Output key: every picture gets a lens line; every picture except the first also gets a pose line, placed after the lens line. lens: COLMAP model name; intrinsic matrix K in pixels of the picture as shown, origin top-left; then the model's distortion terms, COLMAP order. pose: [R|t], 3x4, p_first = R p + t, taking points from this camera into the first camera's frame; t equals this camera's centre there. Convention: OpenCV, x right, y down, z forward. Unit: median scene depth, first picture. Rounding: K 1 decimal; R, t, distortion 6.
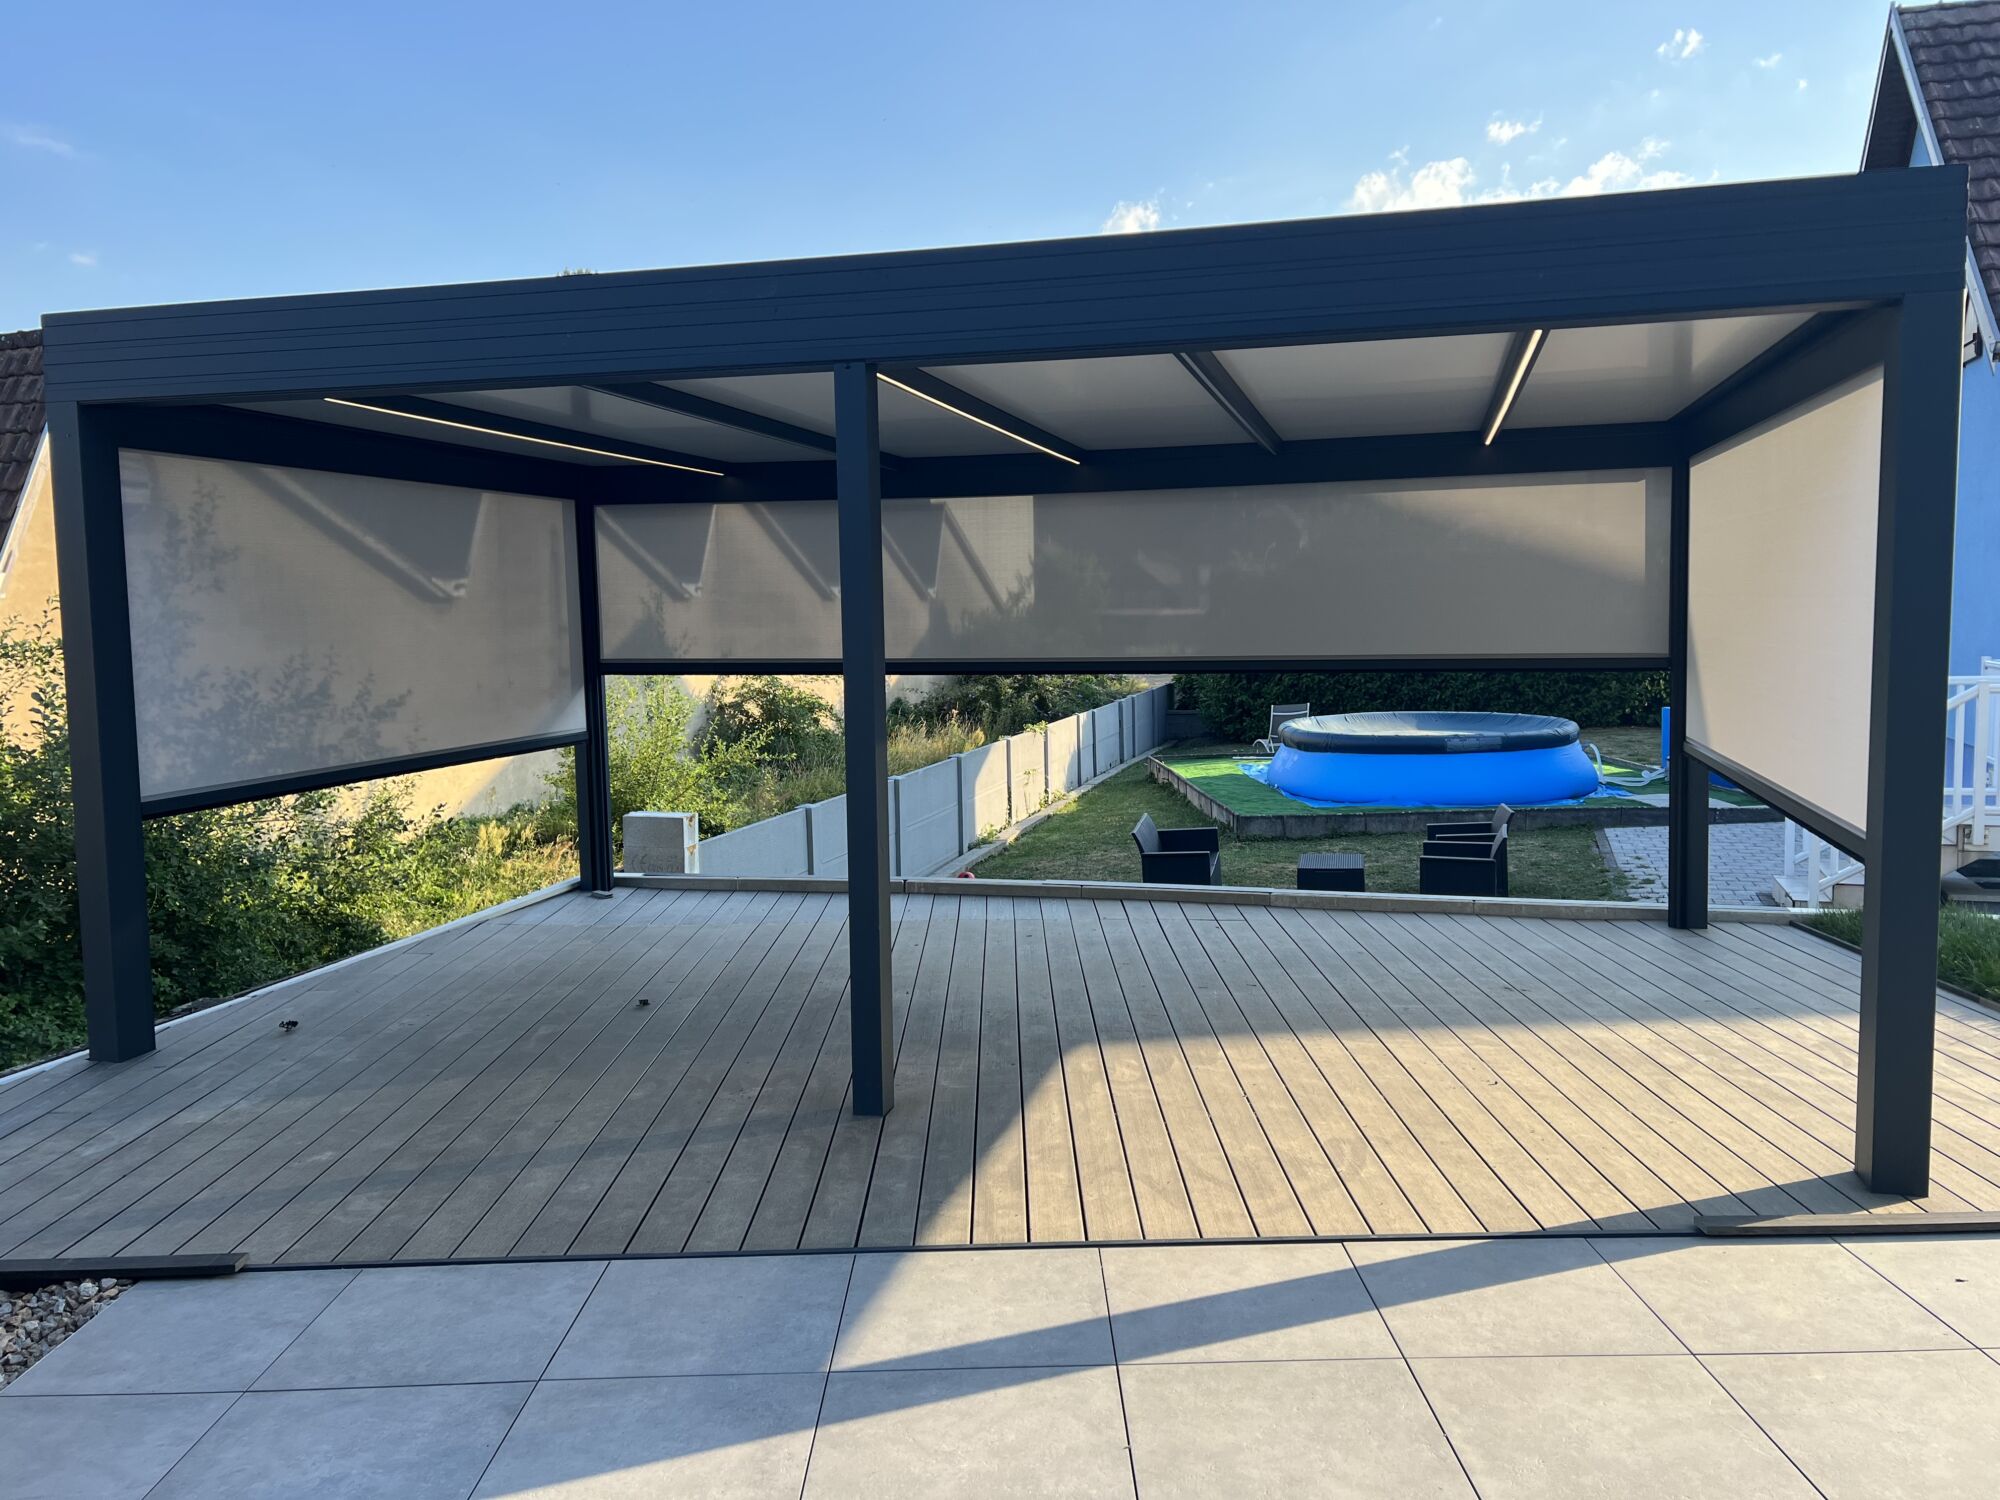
lens RADIAL K [[1493.5, 0, 1010.9], [0, 1493.5, 746.5], [0, 0, 1]] dist [0.076412, -0.095513]
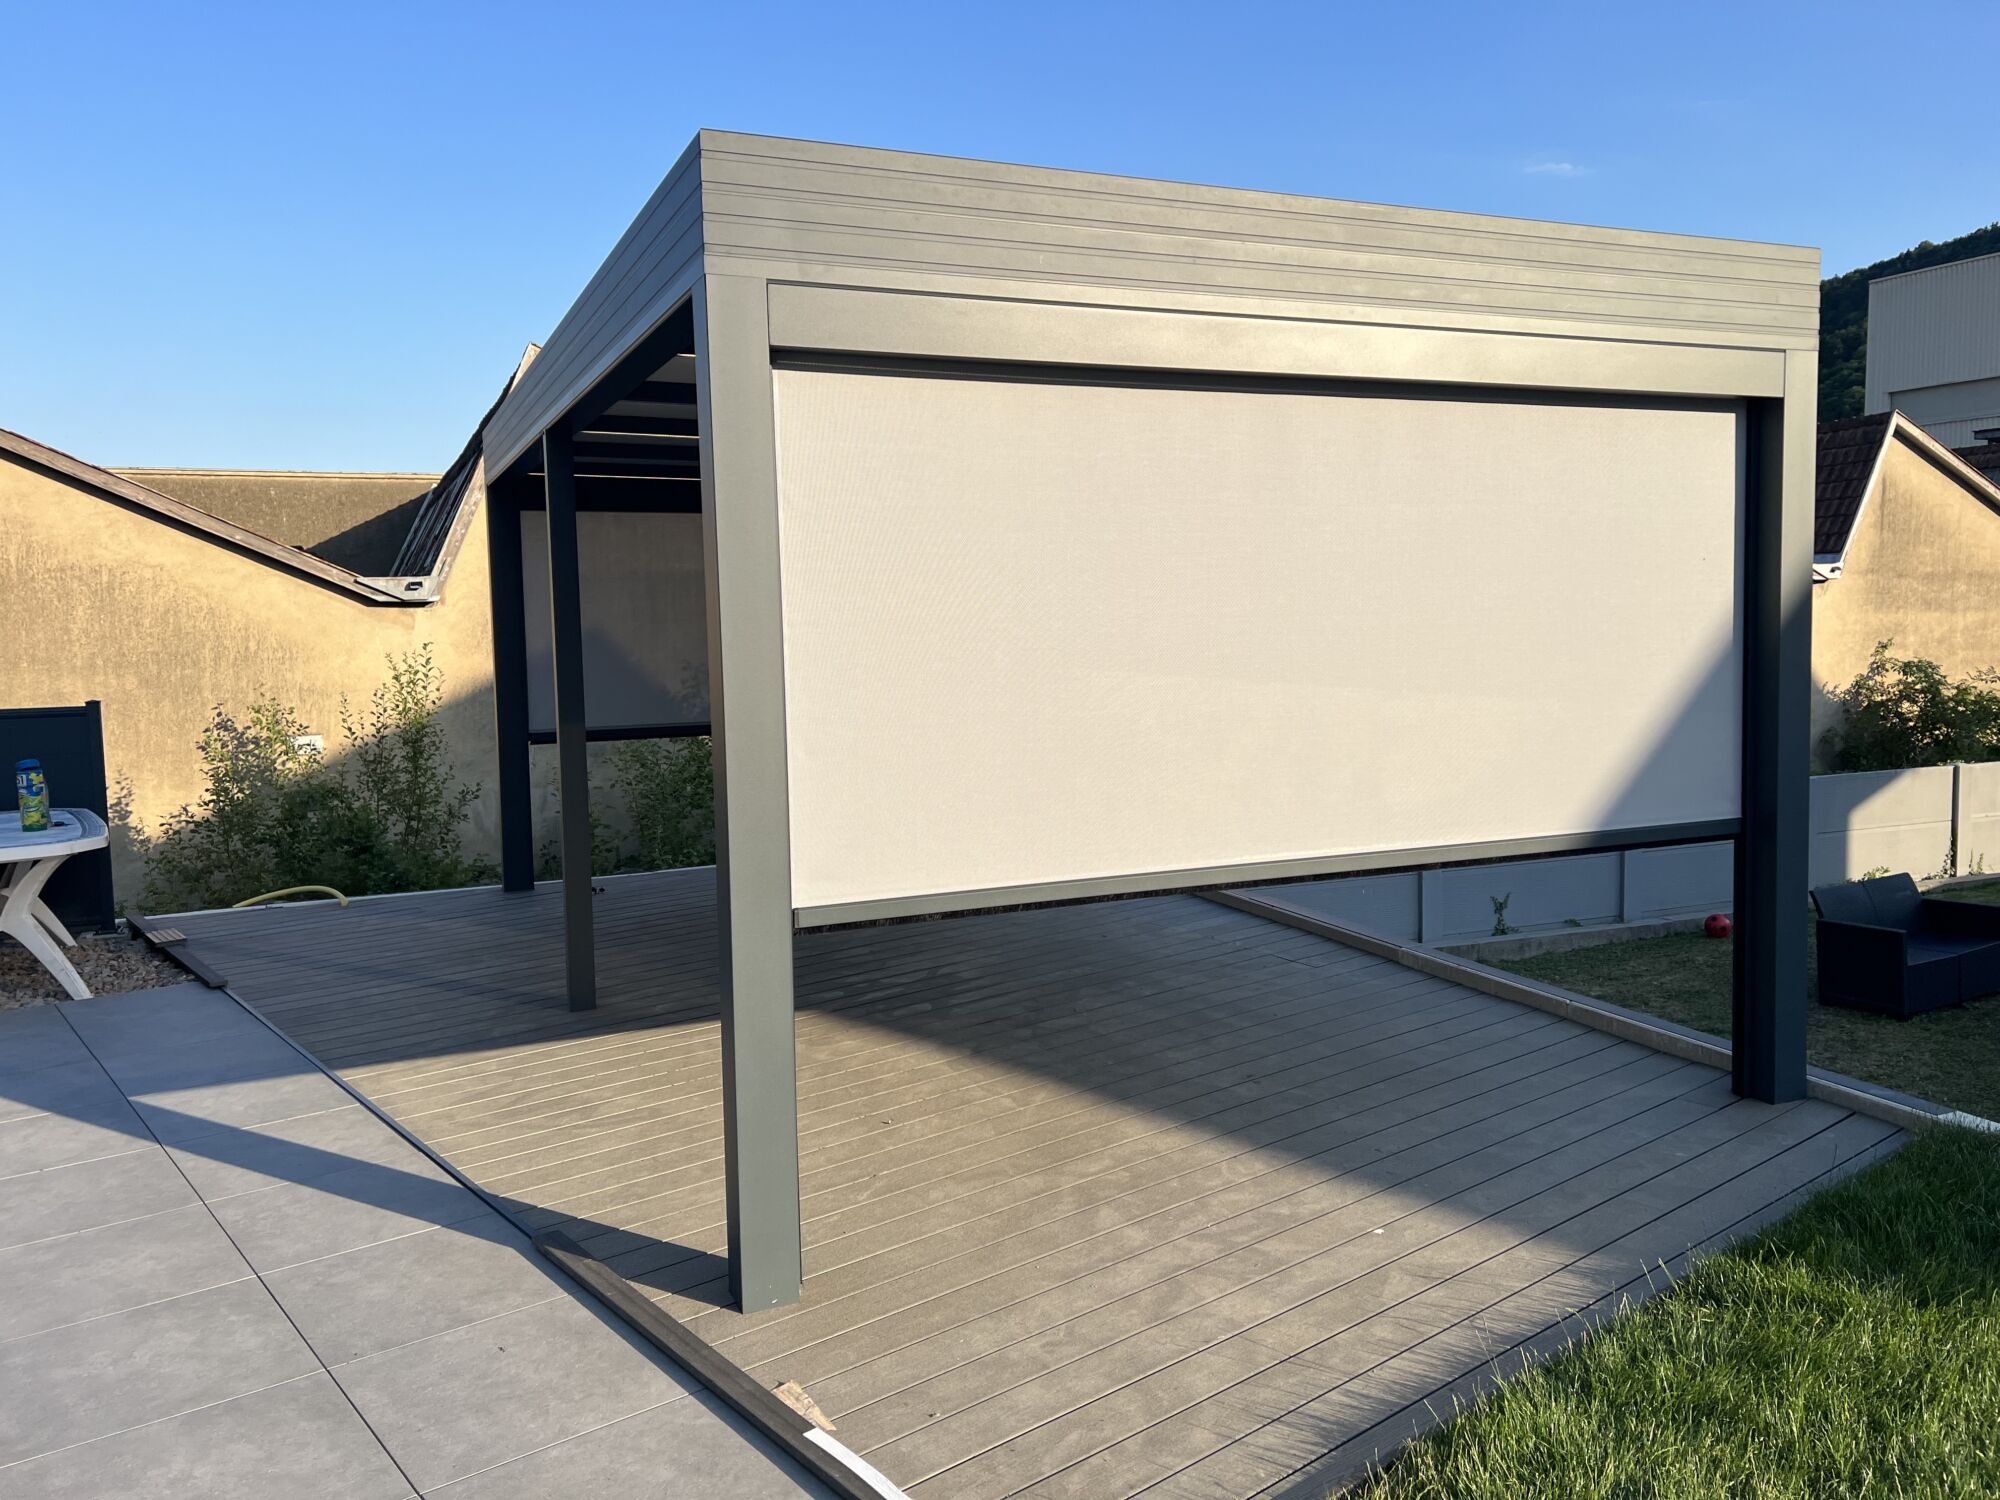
lens RADIAL K [[1493.5, 0, 1010.9], [0, 1493.5, 746.5], [0, 0, 1]] dist [0.076412, -0.095513]
pose [[0.623182, 0.079212, -0.778055, 0.986386], [-0.068353, 0.996567, 0.046711, -0.058027], [0.779084, 0.024073, 0.626457, 0.414839]]
